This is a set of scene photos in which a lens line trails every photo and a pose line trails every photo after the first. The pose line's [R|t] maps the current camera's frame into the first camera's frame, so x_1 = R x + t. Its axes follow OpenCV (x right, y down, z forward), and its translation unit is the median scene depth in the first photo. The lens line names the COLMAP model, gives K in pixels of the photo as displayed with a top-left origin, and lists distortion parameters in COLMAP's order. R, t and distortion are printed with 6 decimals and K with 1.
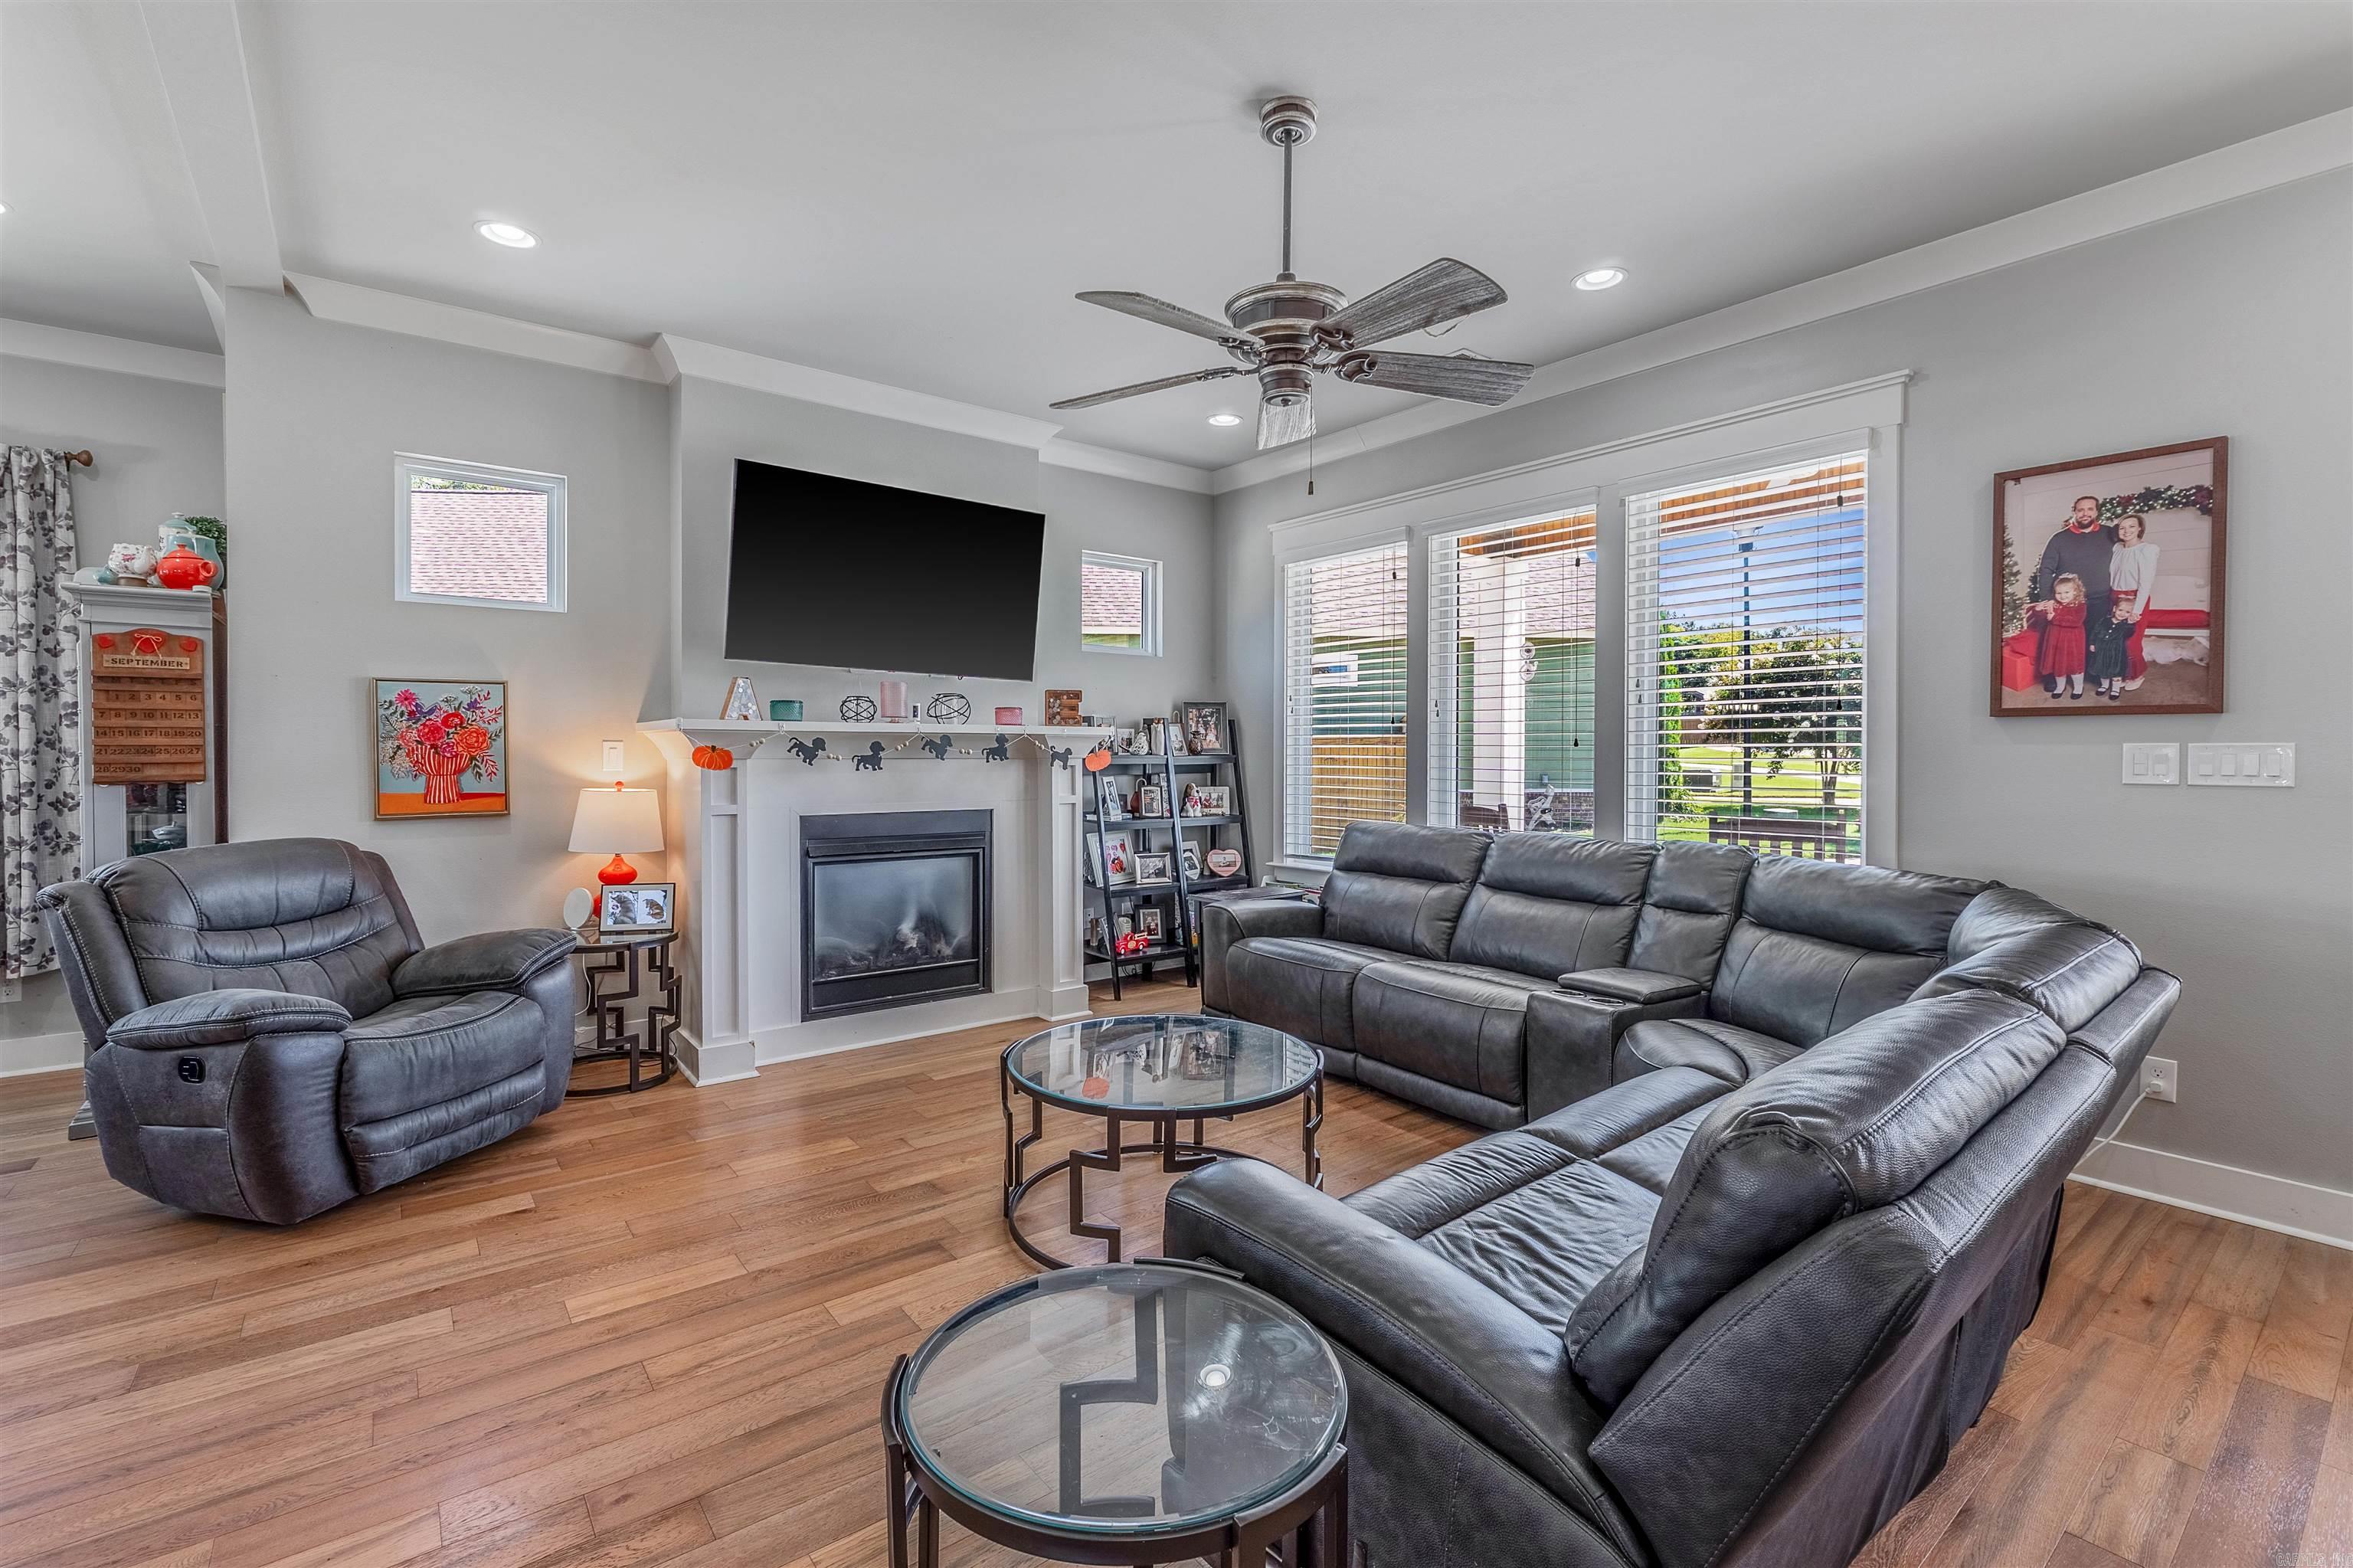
lens RADIAL K [[1031.7, 0, 1171.4], [0, 1031.7, 764.2], [0, 0, 1]] dist [-0.003548, -0.000356]
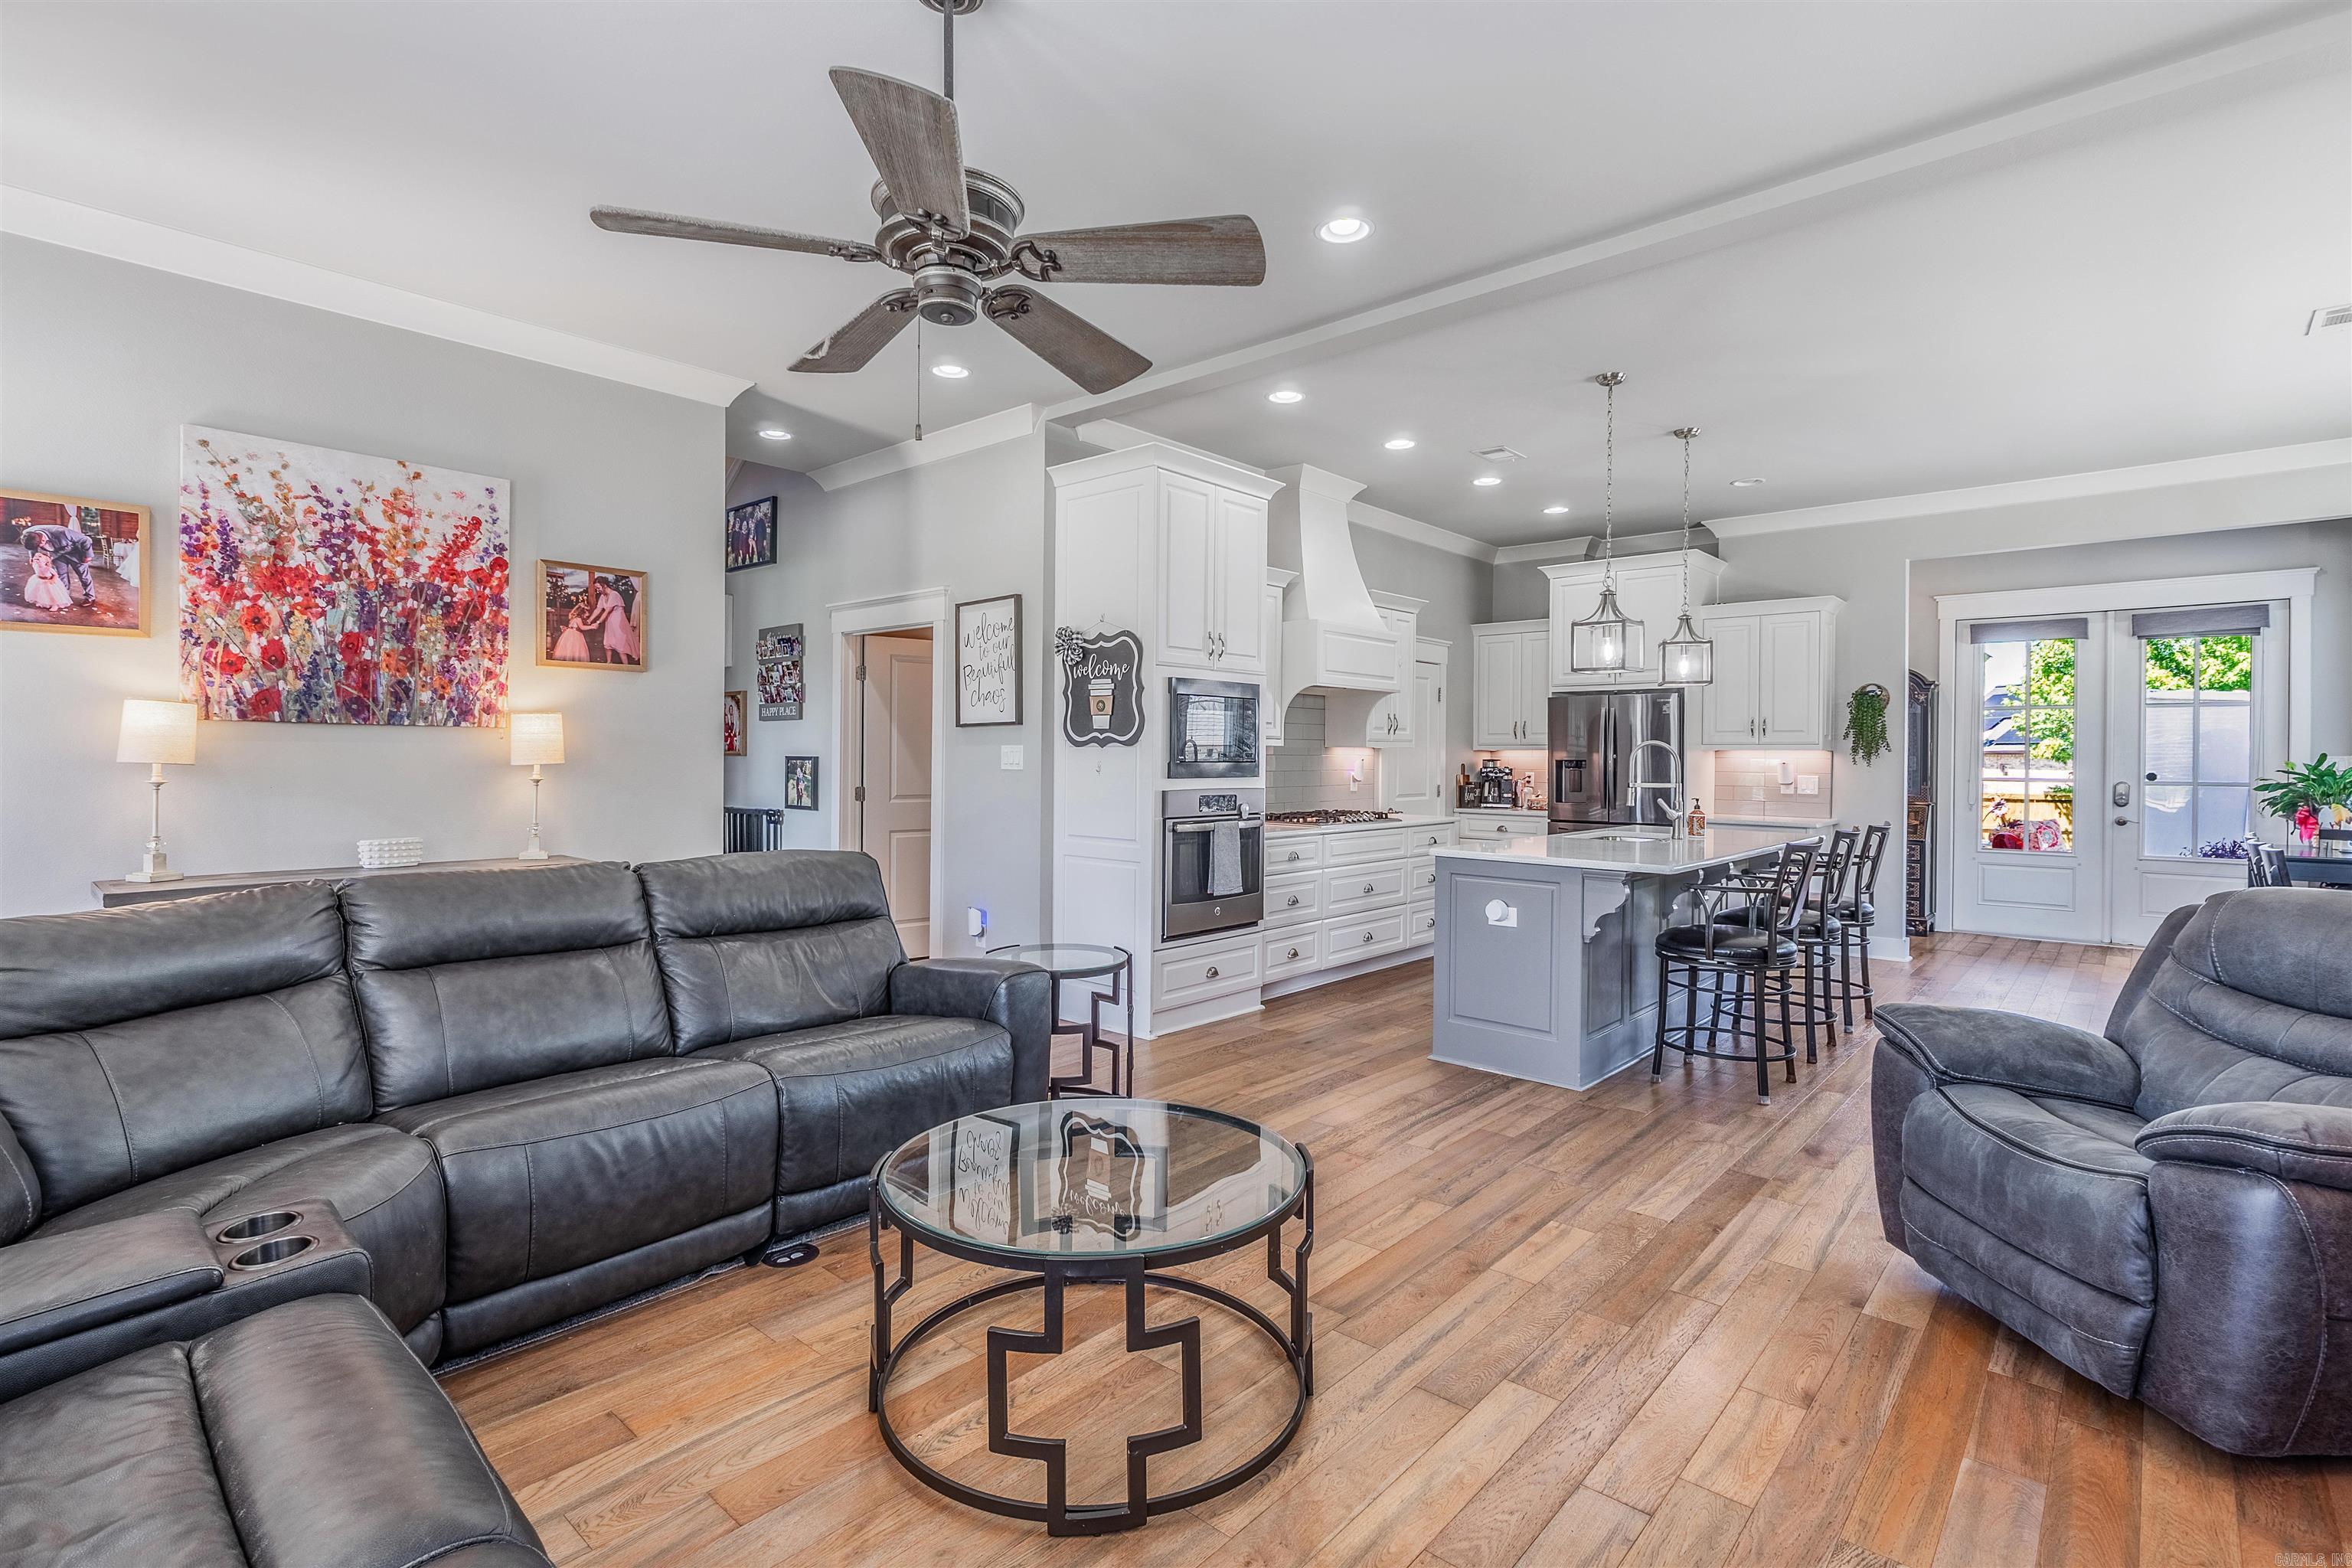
lens RADIAL K [[1110.3, 0, 1171.2], [0, 1110.3, 764.3], [0, 0, 1]] dist [-0.002983, -0.000460]
pose [[-0.984036, -0.009117, -0.177734, 0.075259], [-0.012299, 0.999783, 0.016806, -0.012806], [0.177542, 0.018724, -0.983935, 1.594451]]
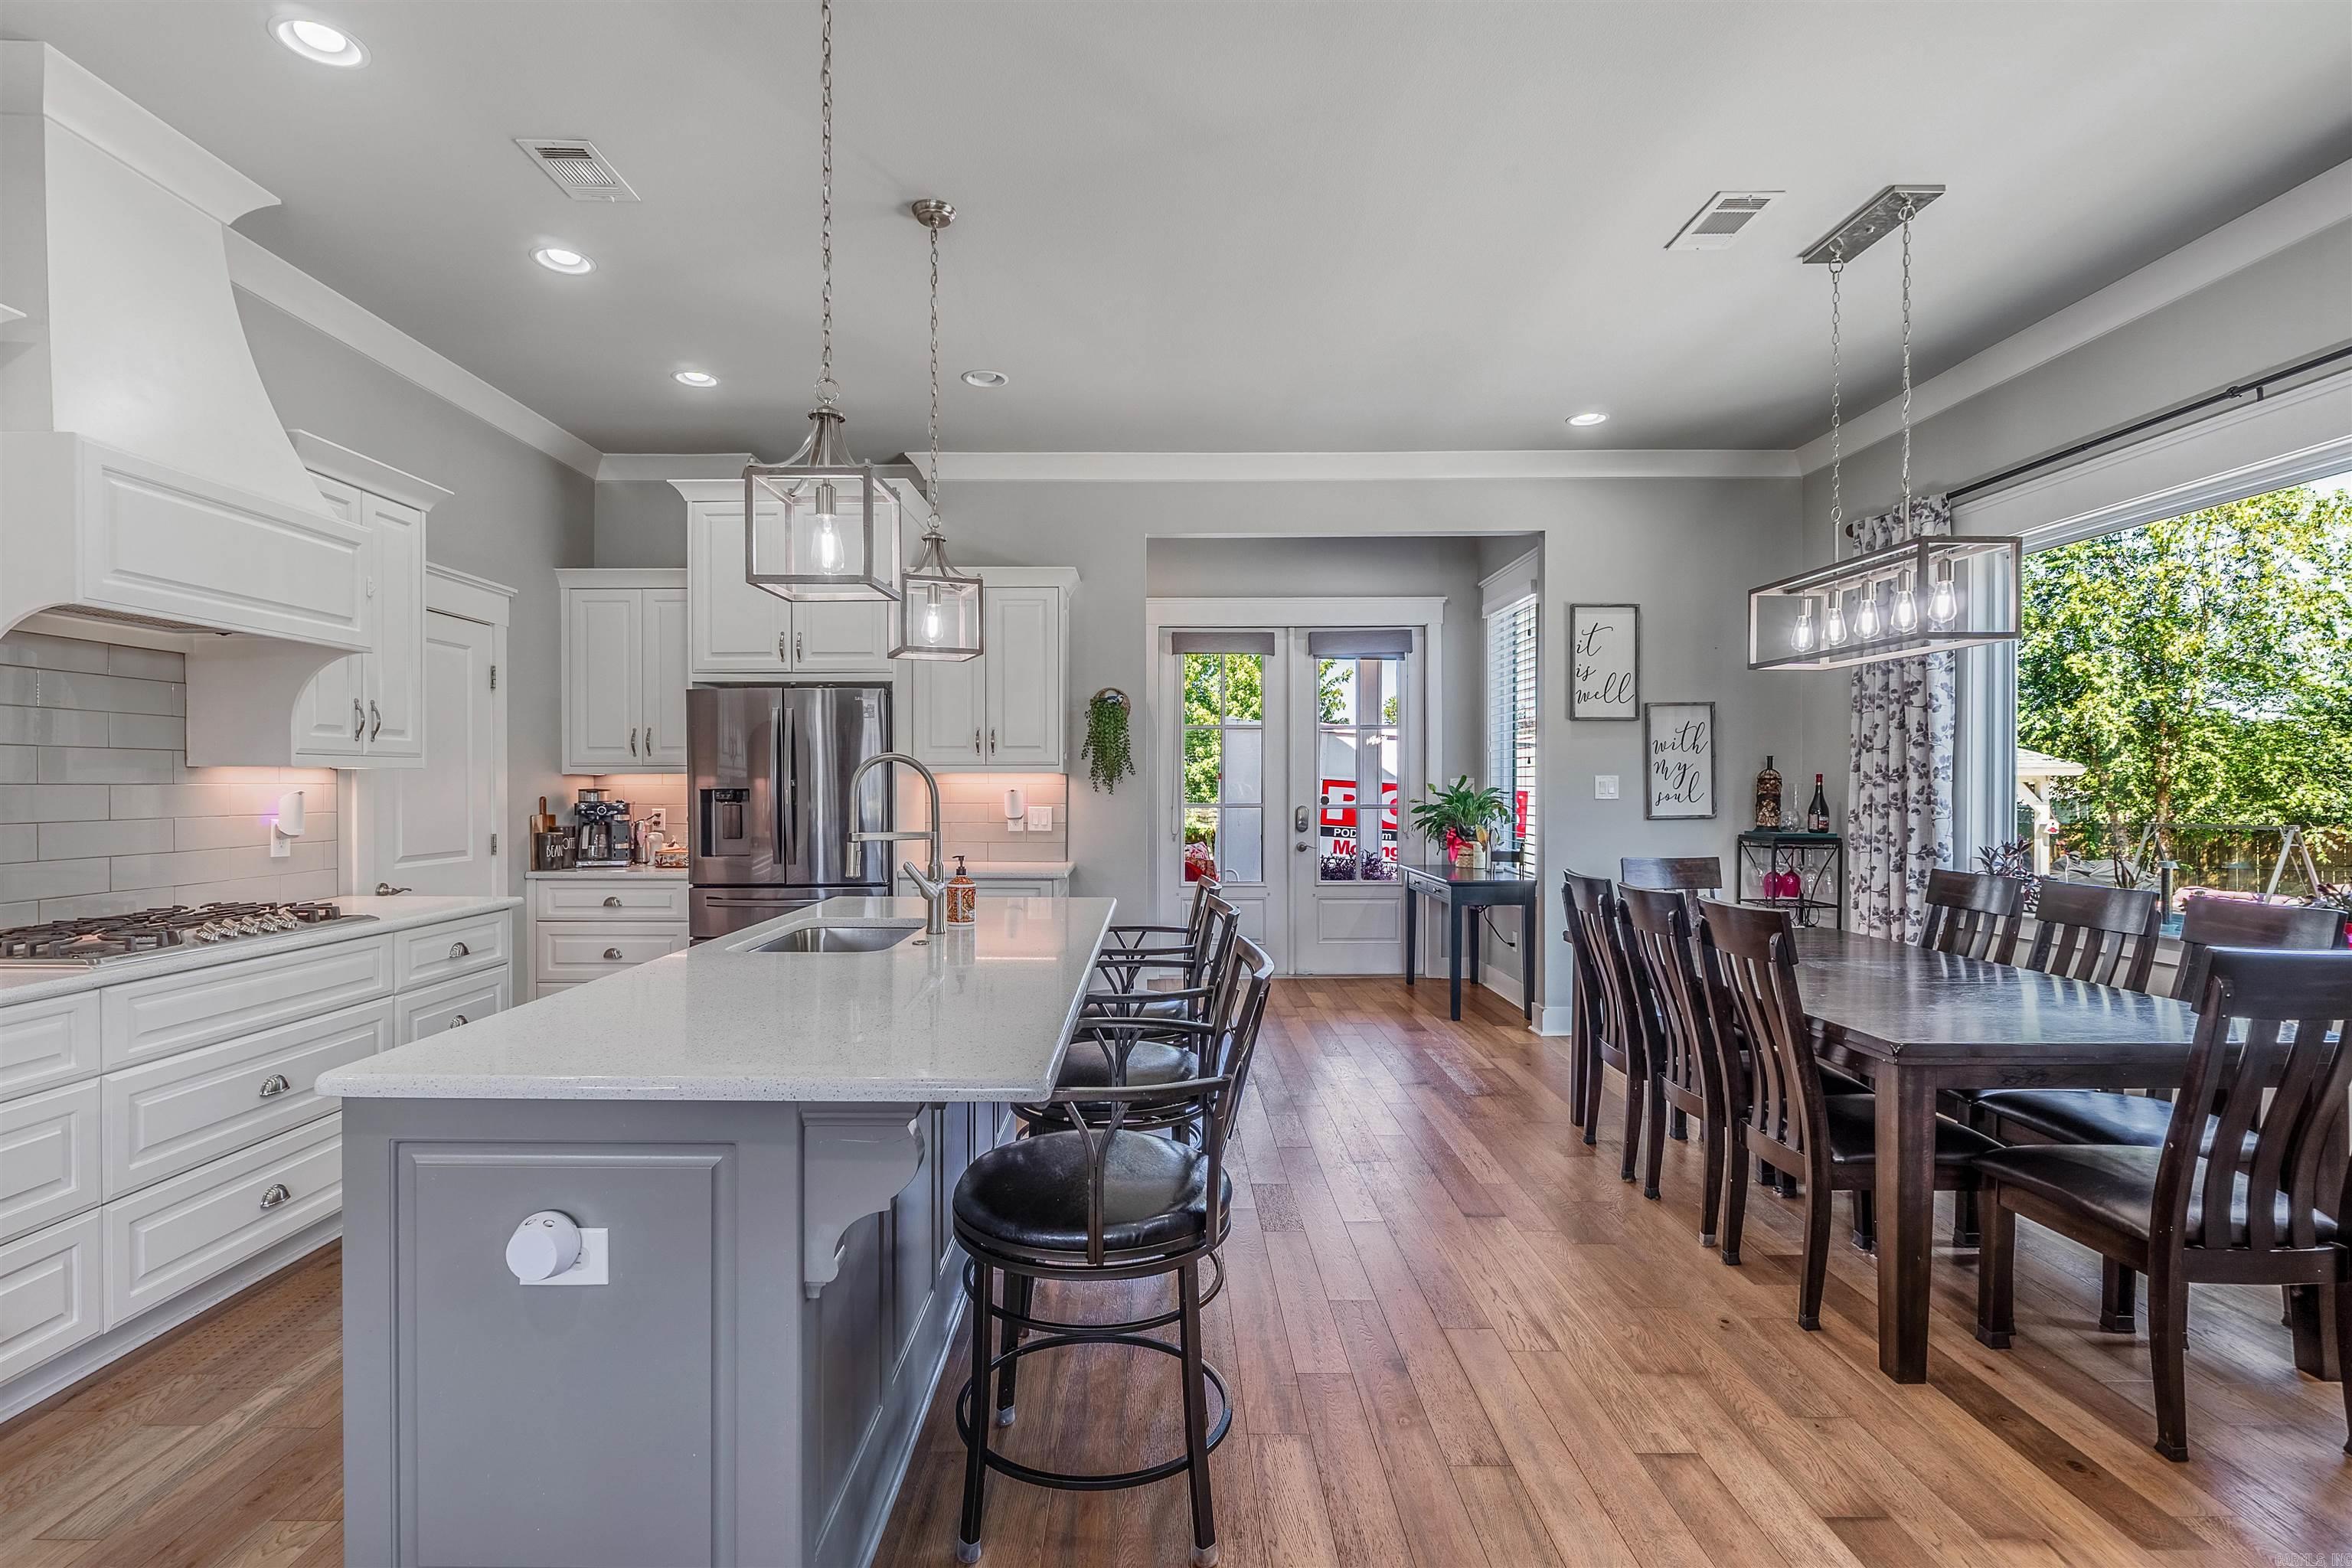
lens RADIAL K [[1109.9, 0, 1152.7], [0, 1109.9, 793.1], [0, 0, 1]] dist [-0.000345, 0.000049]
pose [[-0.617809, 0.002509, -0.786324, -0.370392], [-0.009009, 0.999907, 0.010269, -0.007617], [0.786276, 0.013429, -0.617729, 0.782804]]
